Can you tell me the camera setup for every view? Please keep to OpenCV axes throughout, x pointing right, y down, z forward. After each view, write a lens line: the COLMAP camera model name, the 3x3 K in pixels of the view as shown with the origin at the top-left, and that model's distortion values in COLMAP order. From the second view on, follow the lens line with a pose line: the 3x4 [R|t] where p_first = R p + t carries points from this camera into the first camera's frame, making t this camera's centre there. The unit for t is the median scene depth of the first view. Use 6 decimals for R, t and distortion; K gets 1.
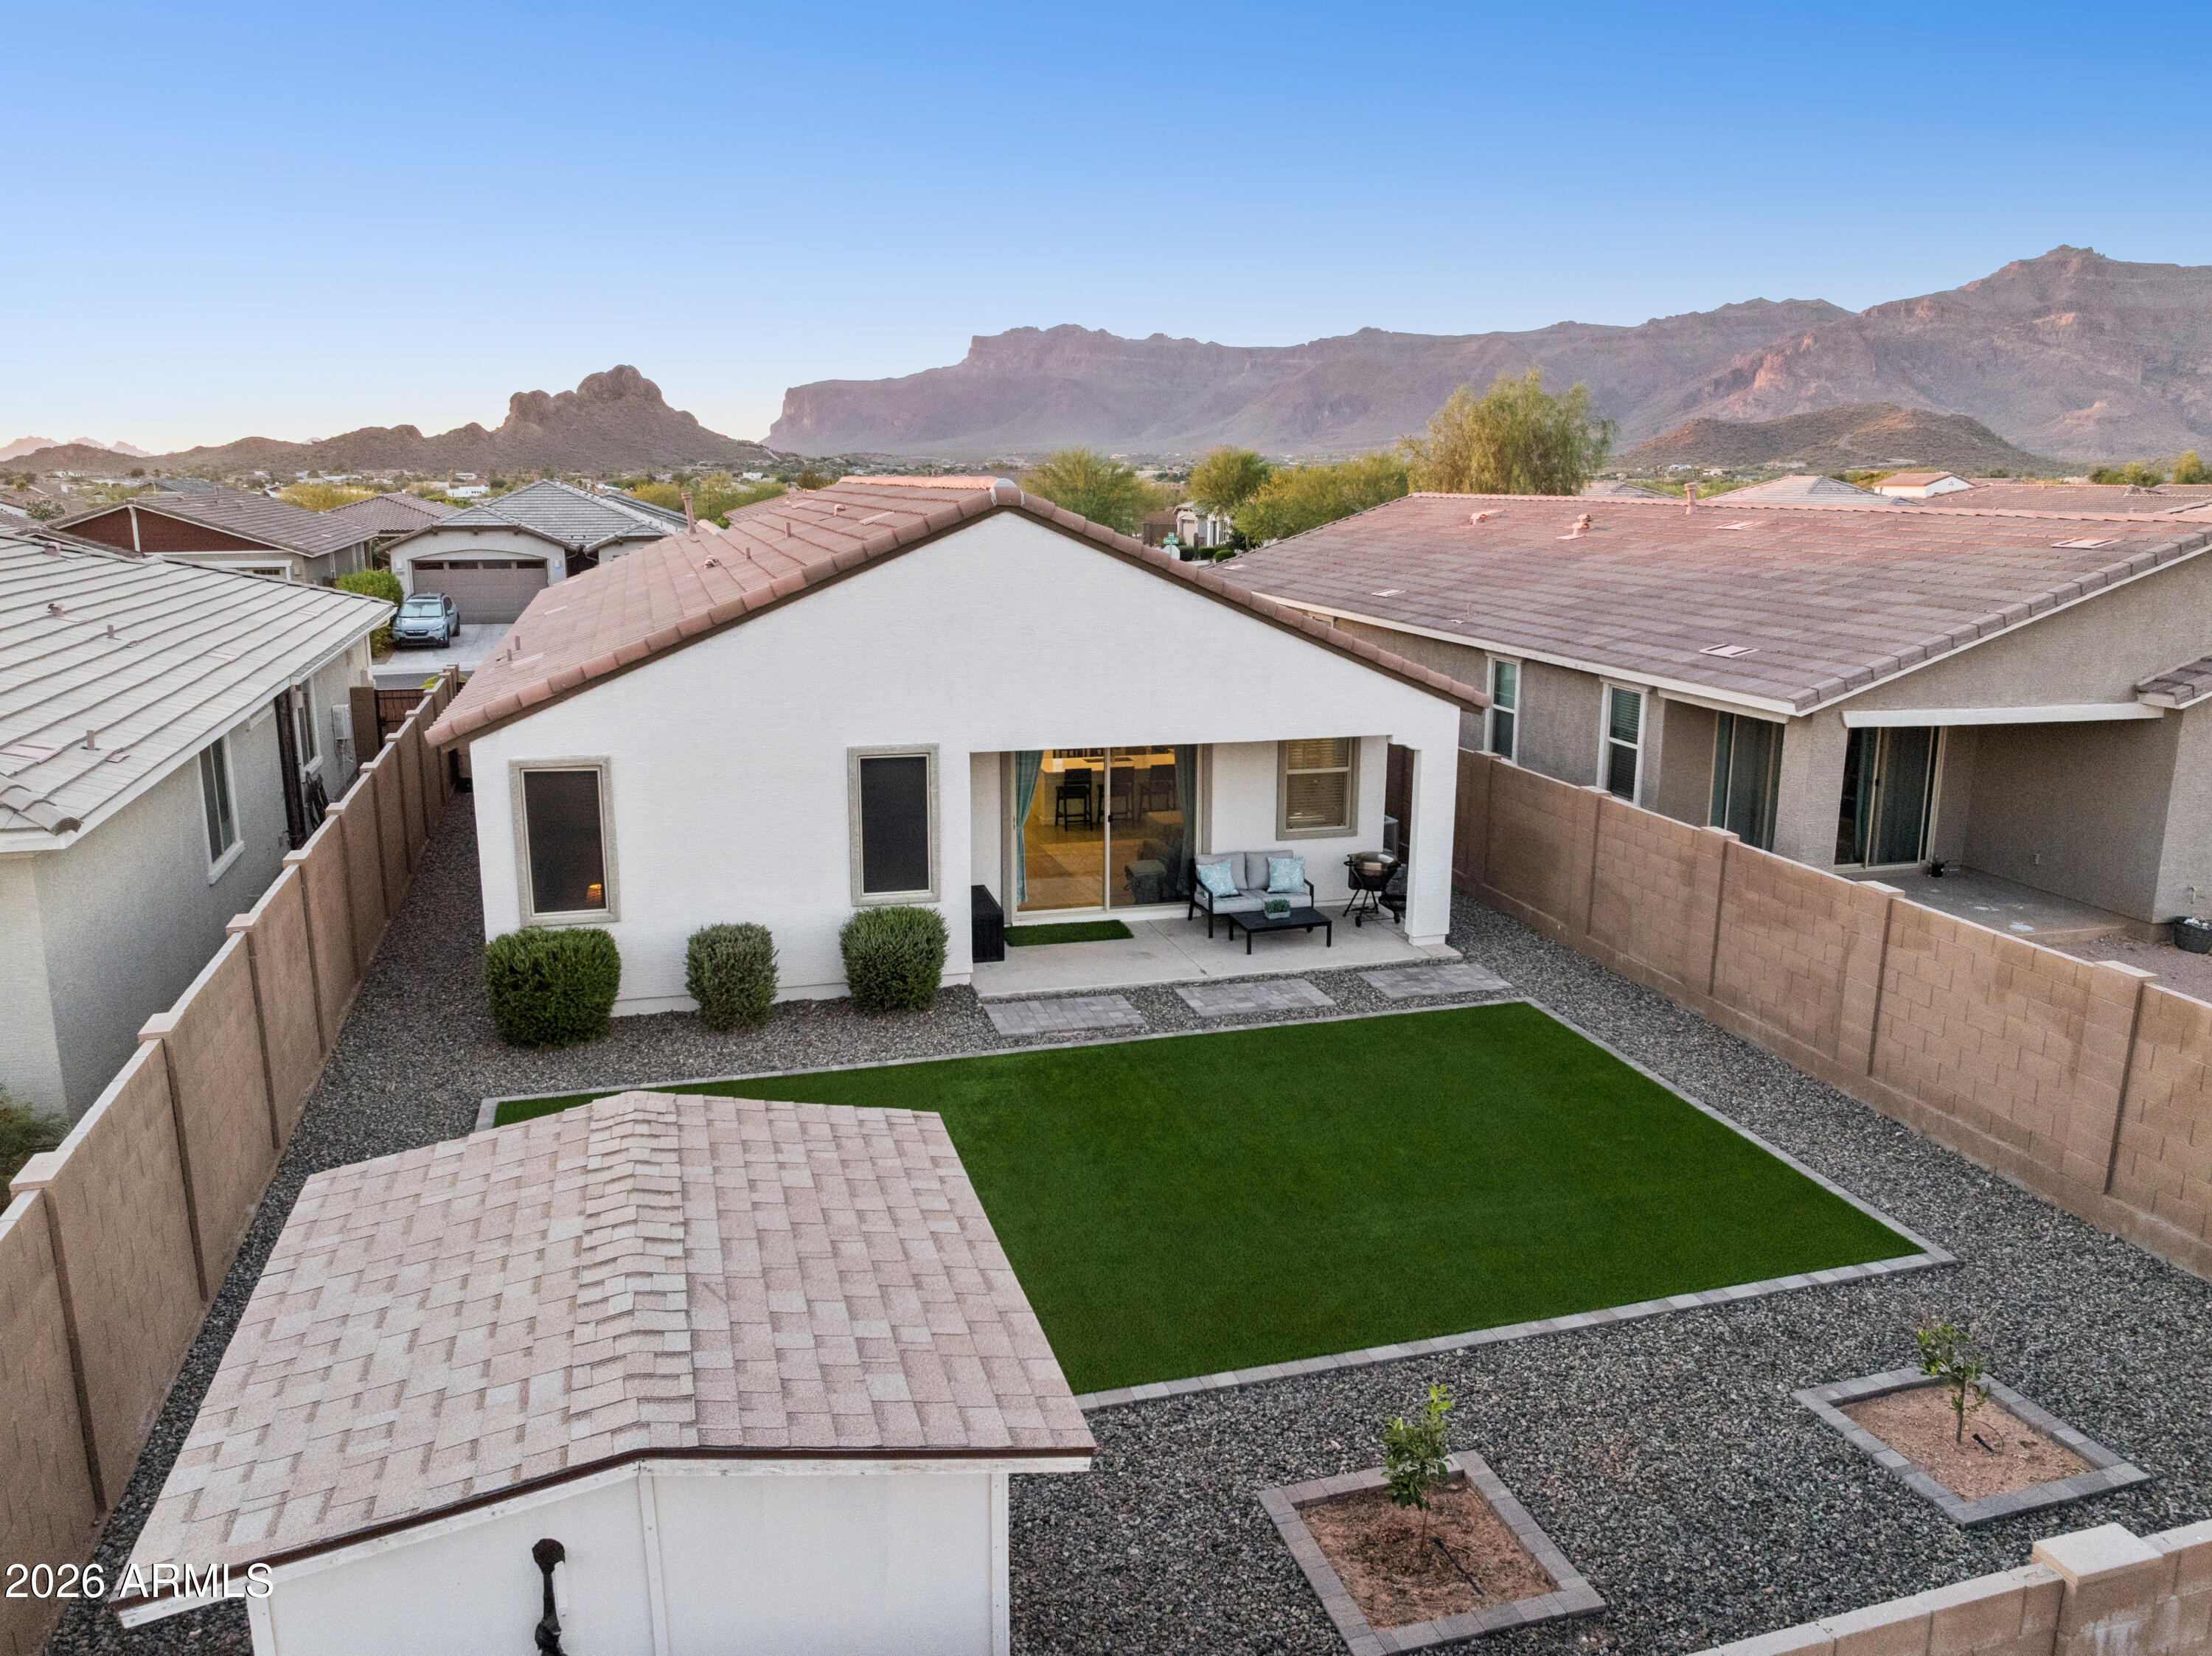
lens RADIAL K [[1605.9, 0, 1087.7], [0, 1605.9, 815.6], [0, 0, 1]] dist [-0.028103, -0.007258]
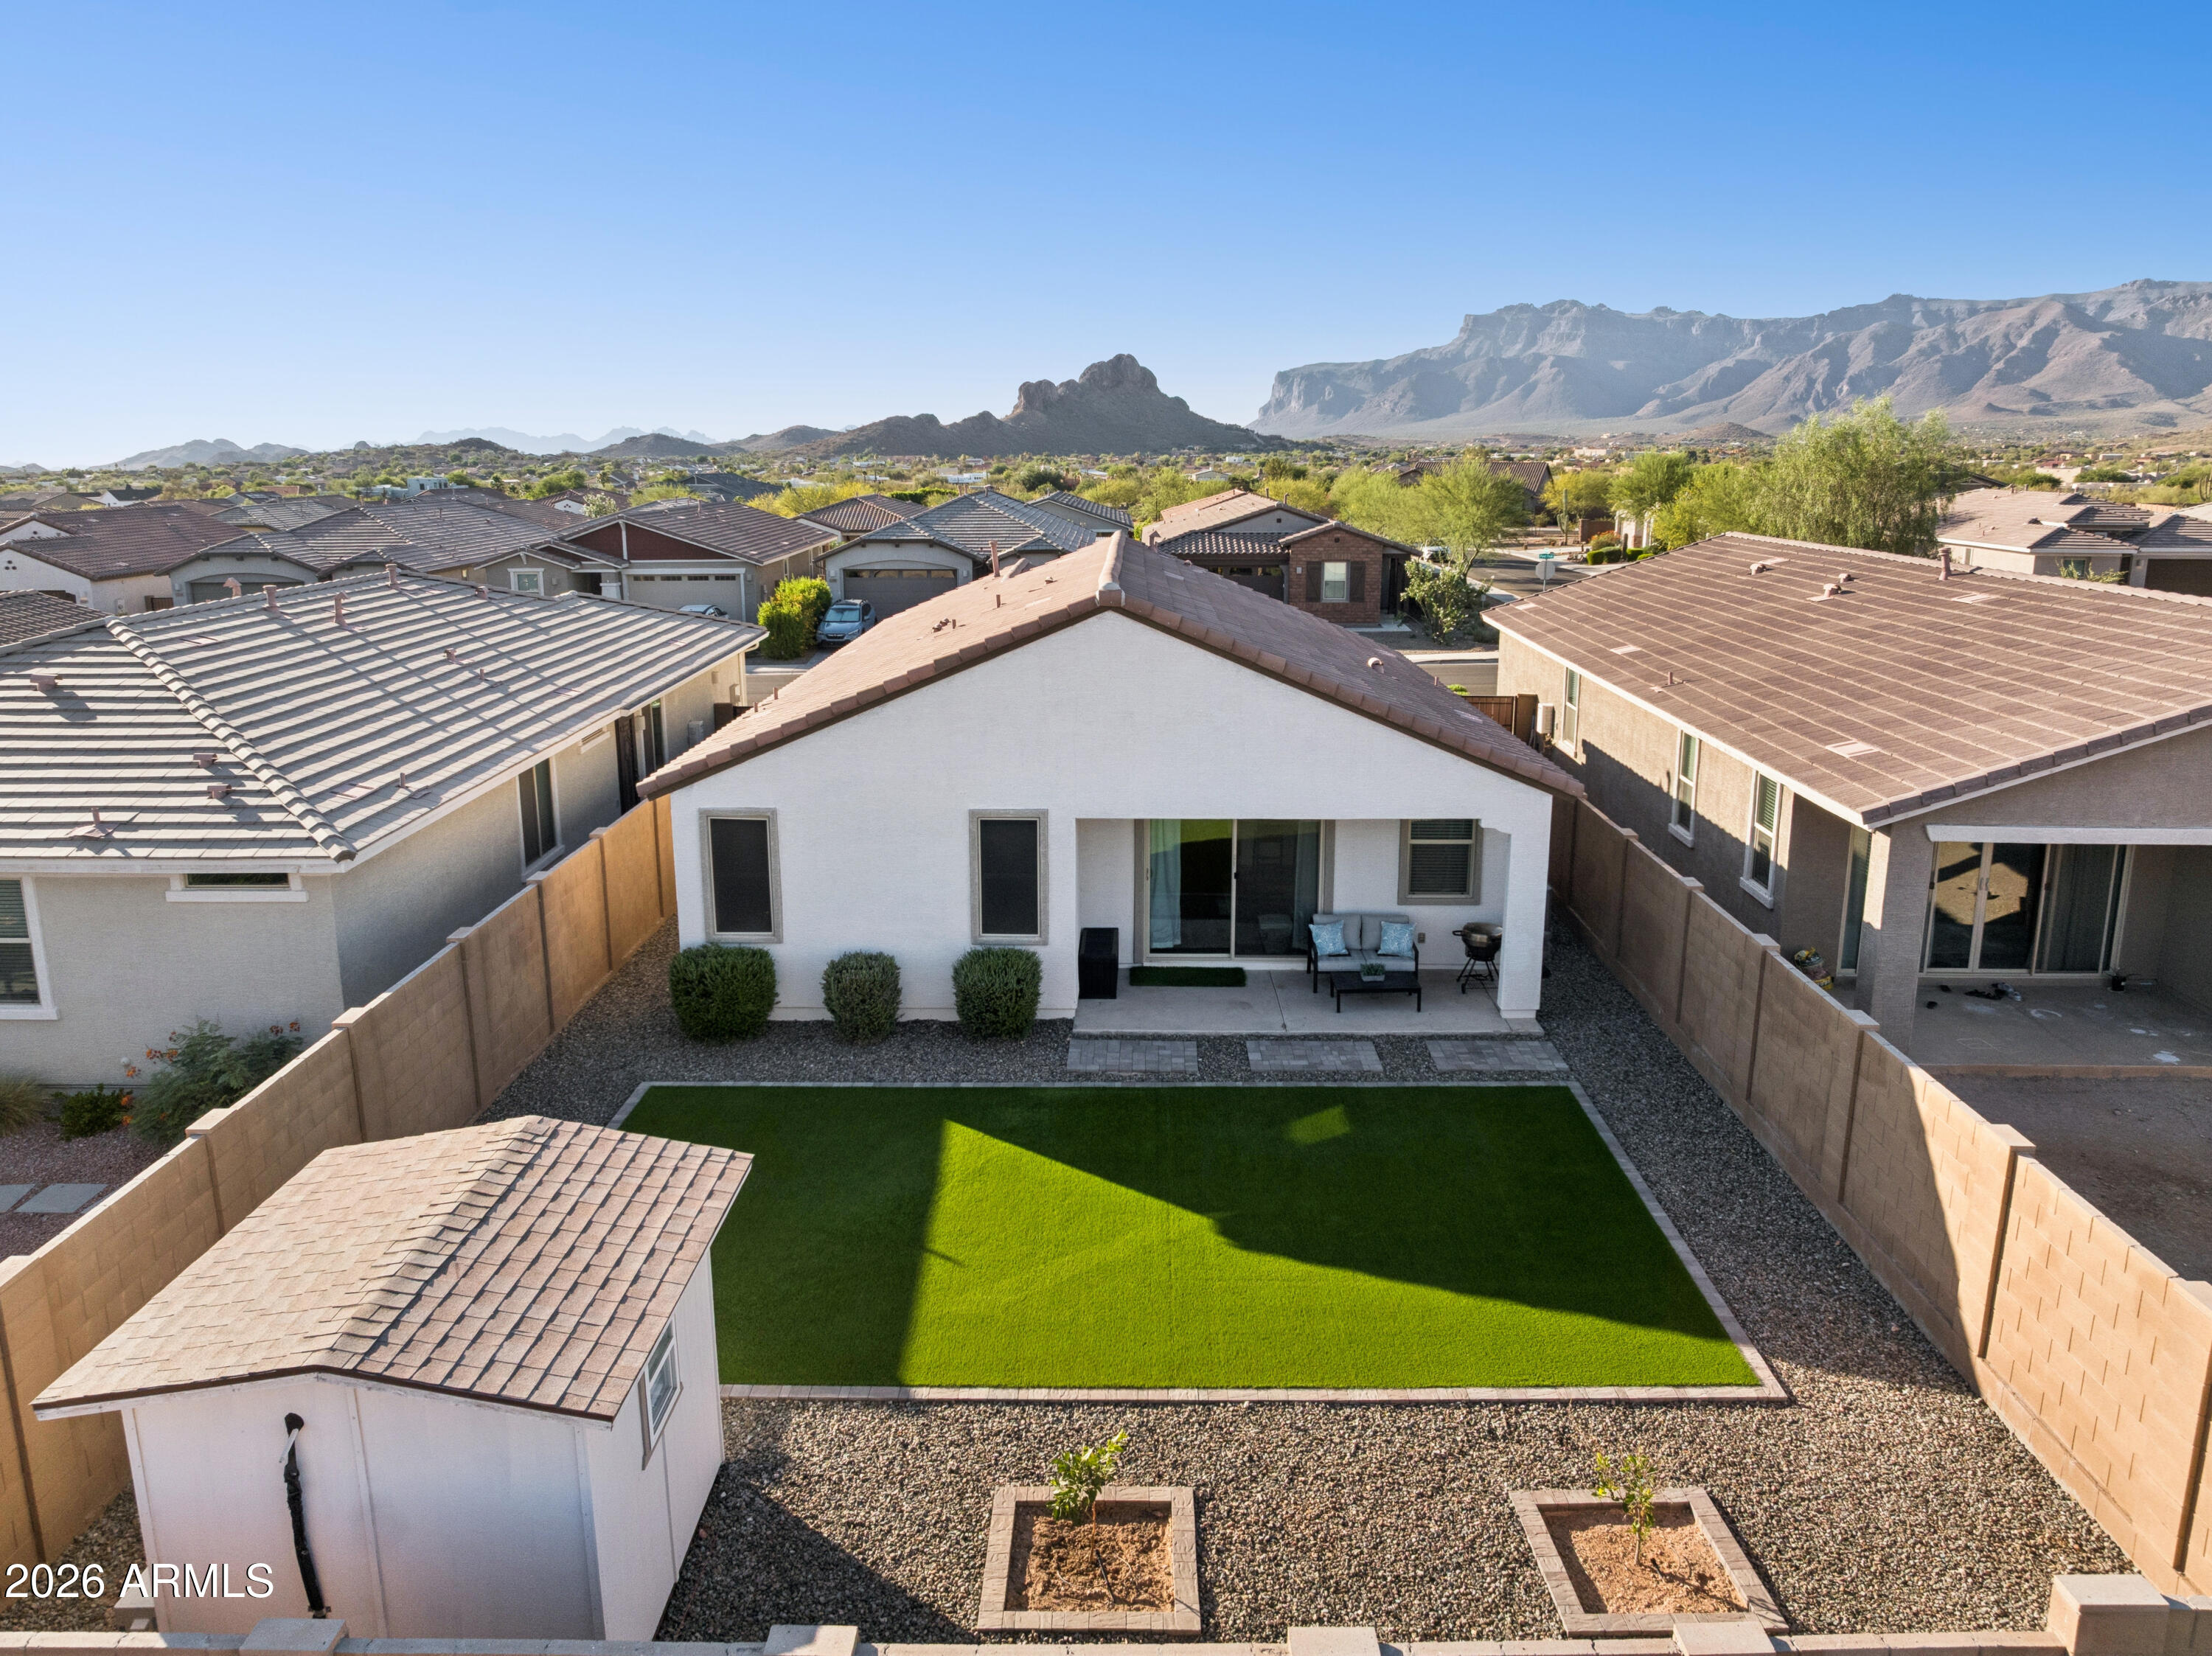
lens RADIAL K [[1592.1, 0, 1086.3], [0, 1592.1, 782.2], [0, 0, 1]] dist [-0.032554, -0.002769]
pose [[0.953534, 0.050149, -0.297084, 0.270874], [-0.051235, 0.998678, 0.004134, -0.070548], [0.296898, 0.011280, 0.954843, -0.086097]]
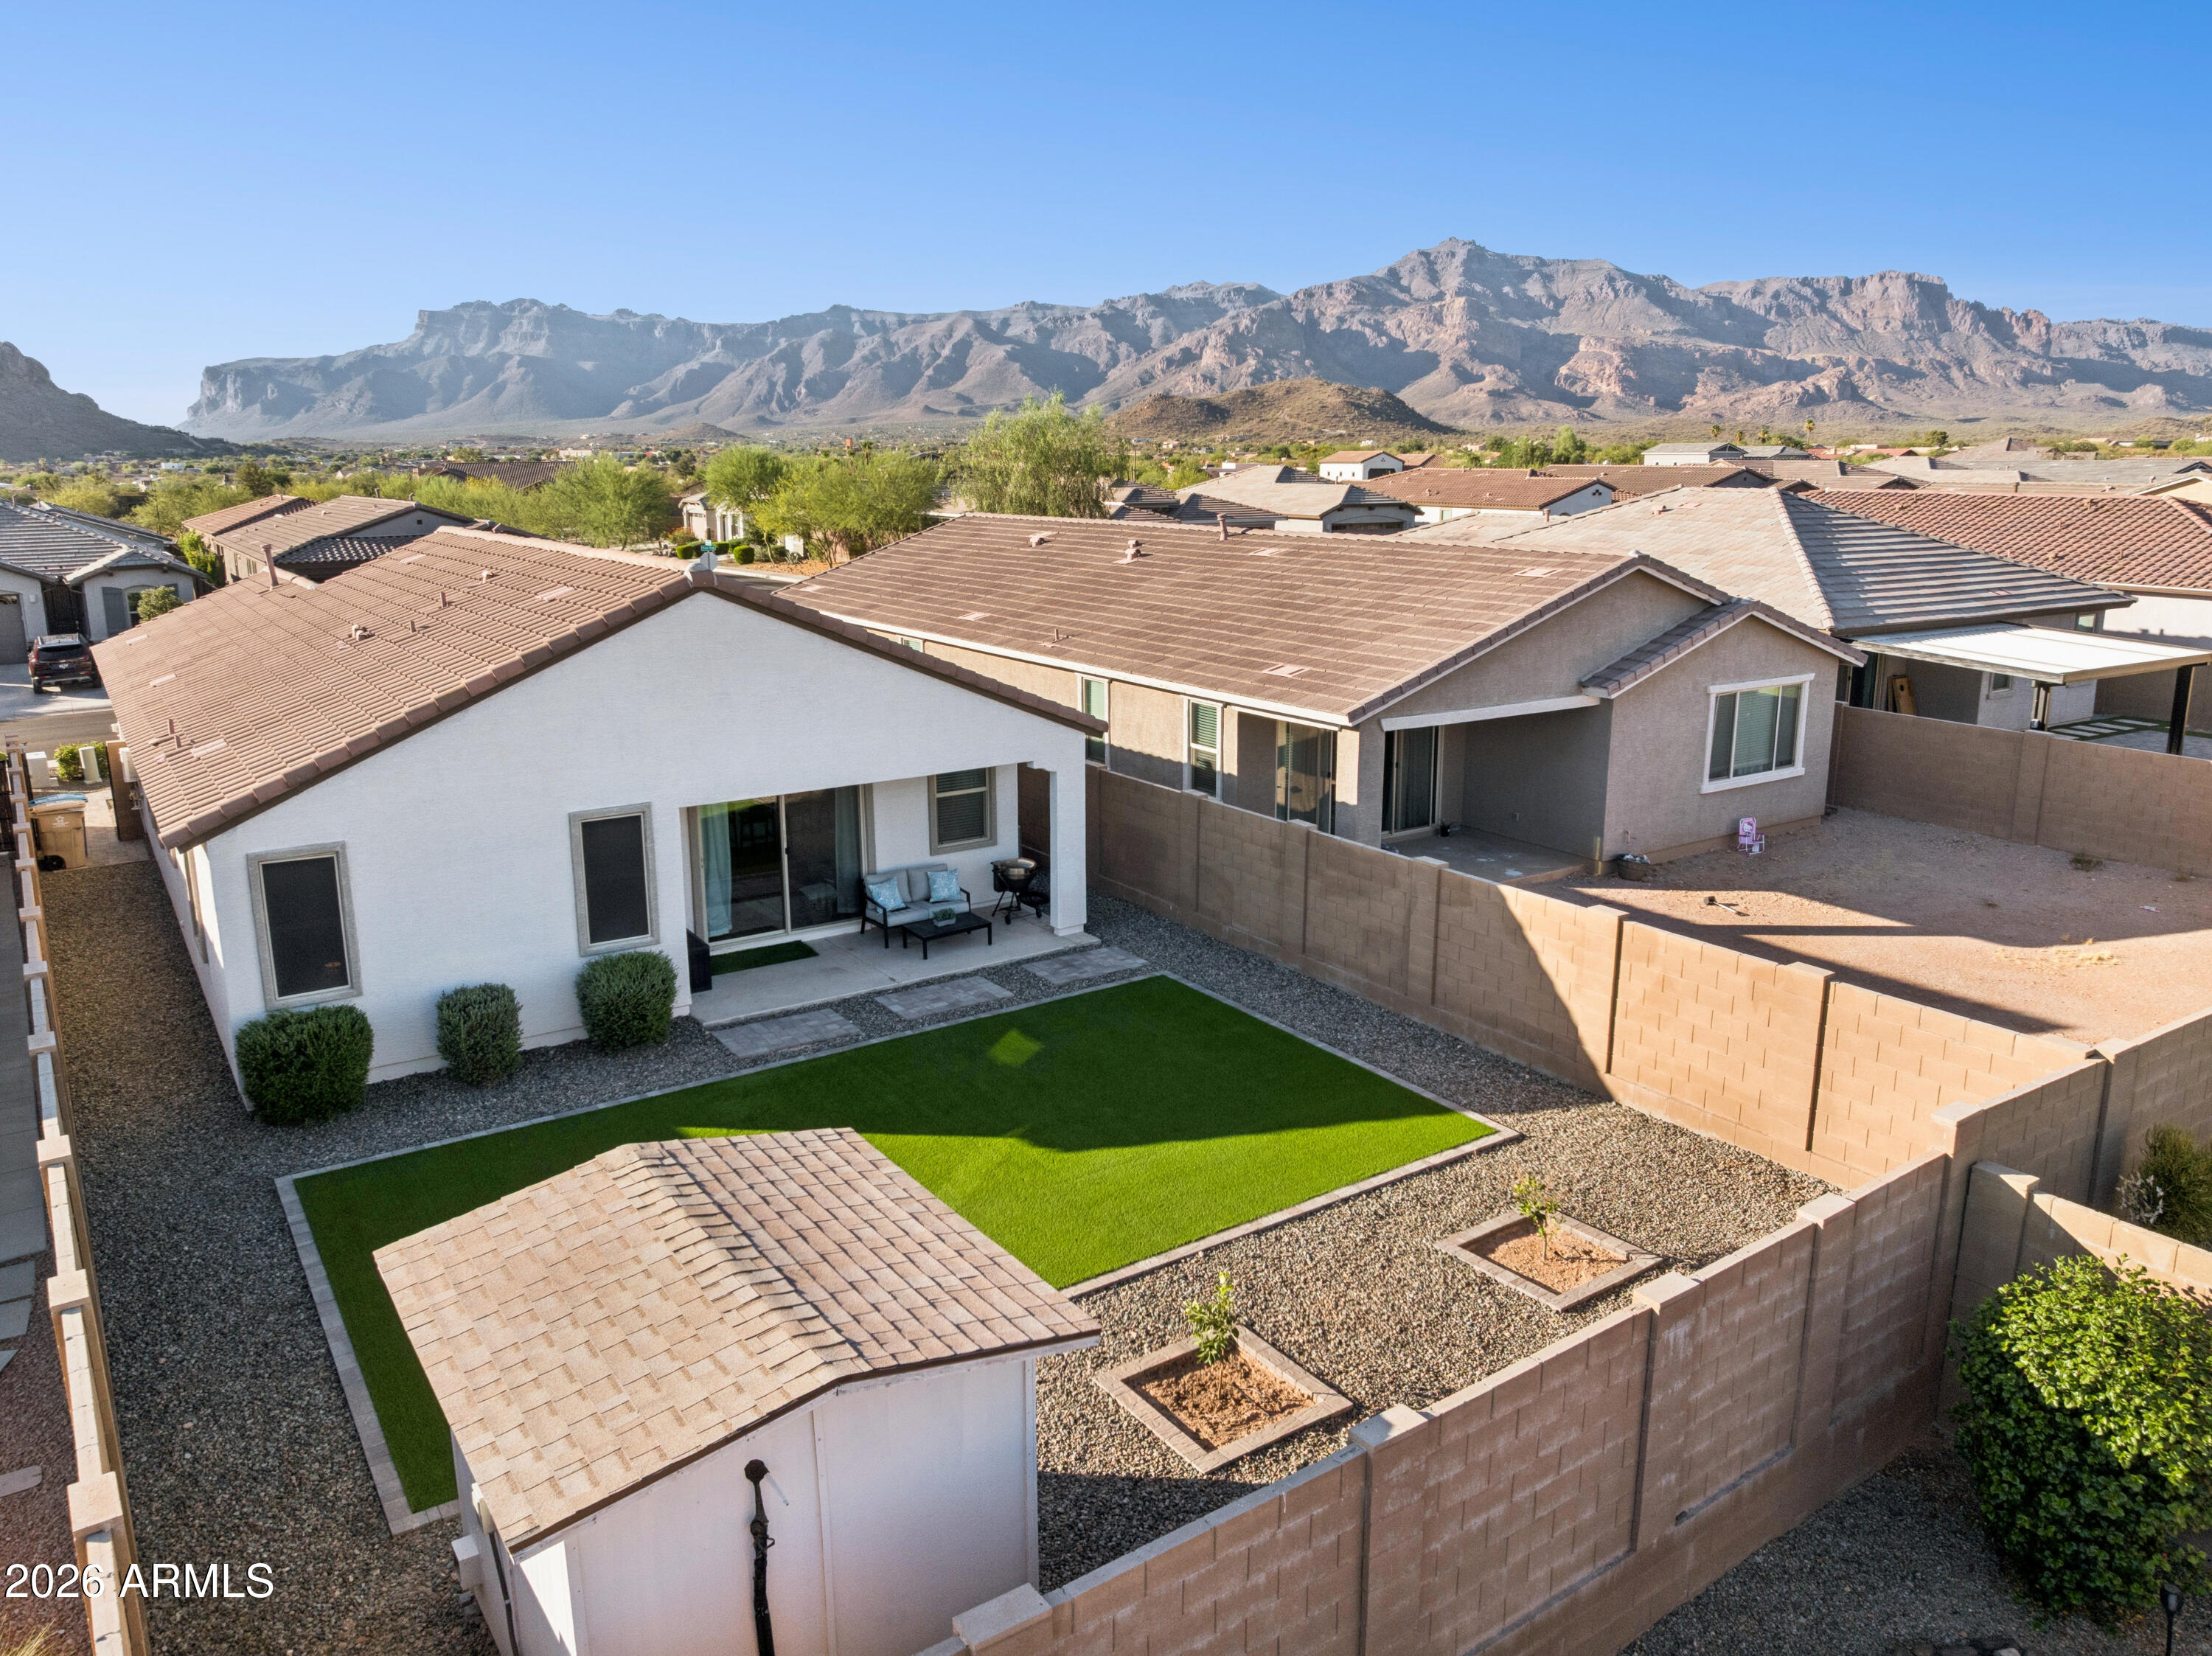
lens RADIAL K [[1605.9, 0, 1087.7], [0, 1605.9, 815.6], [0, 0, 1]] dist [-0.028103, -0.007258]
pose [[0.949643, -0.082214, 0.302357, -0.139707], [0.077162, 0.996607, 0.028639, -0.043825], [-0.303686, -0.003866, 0.952764, -0.143545]]
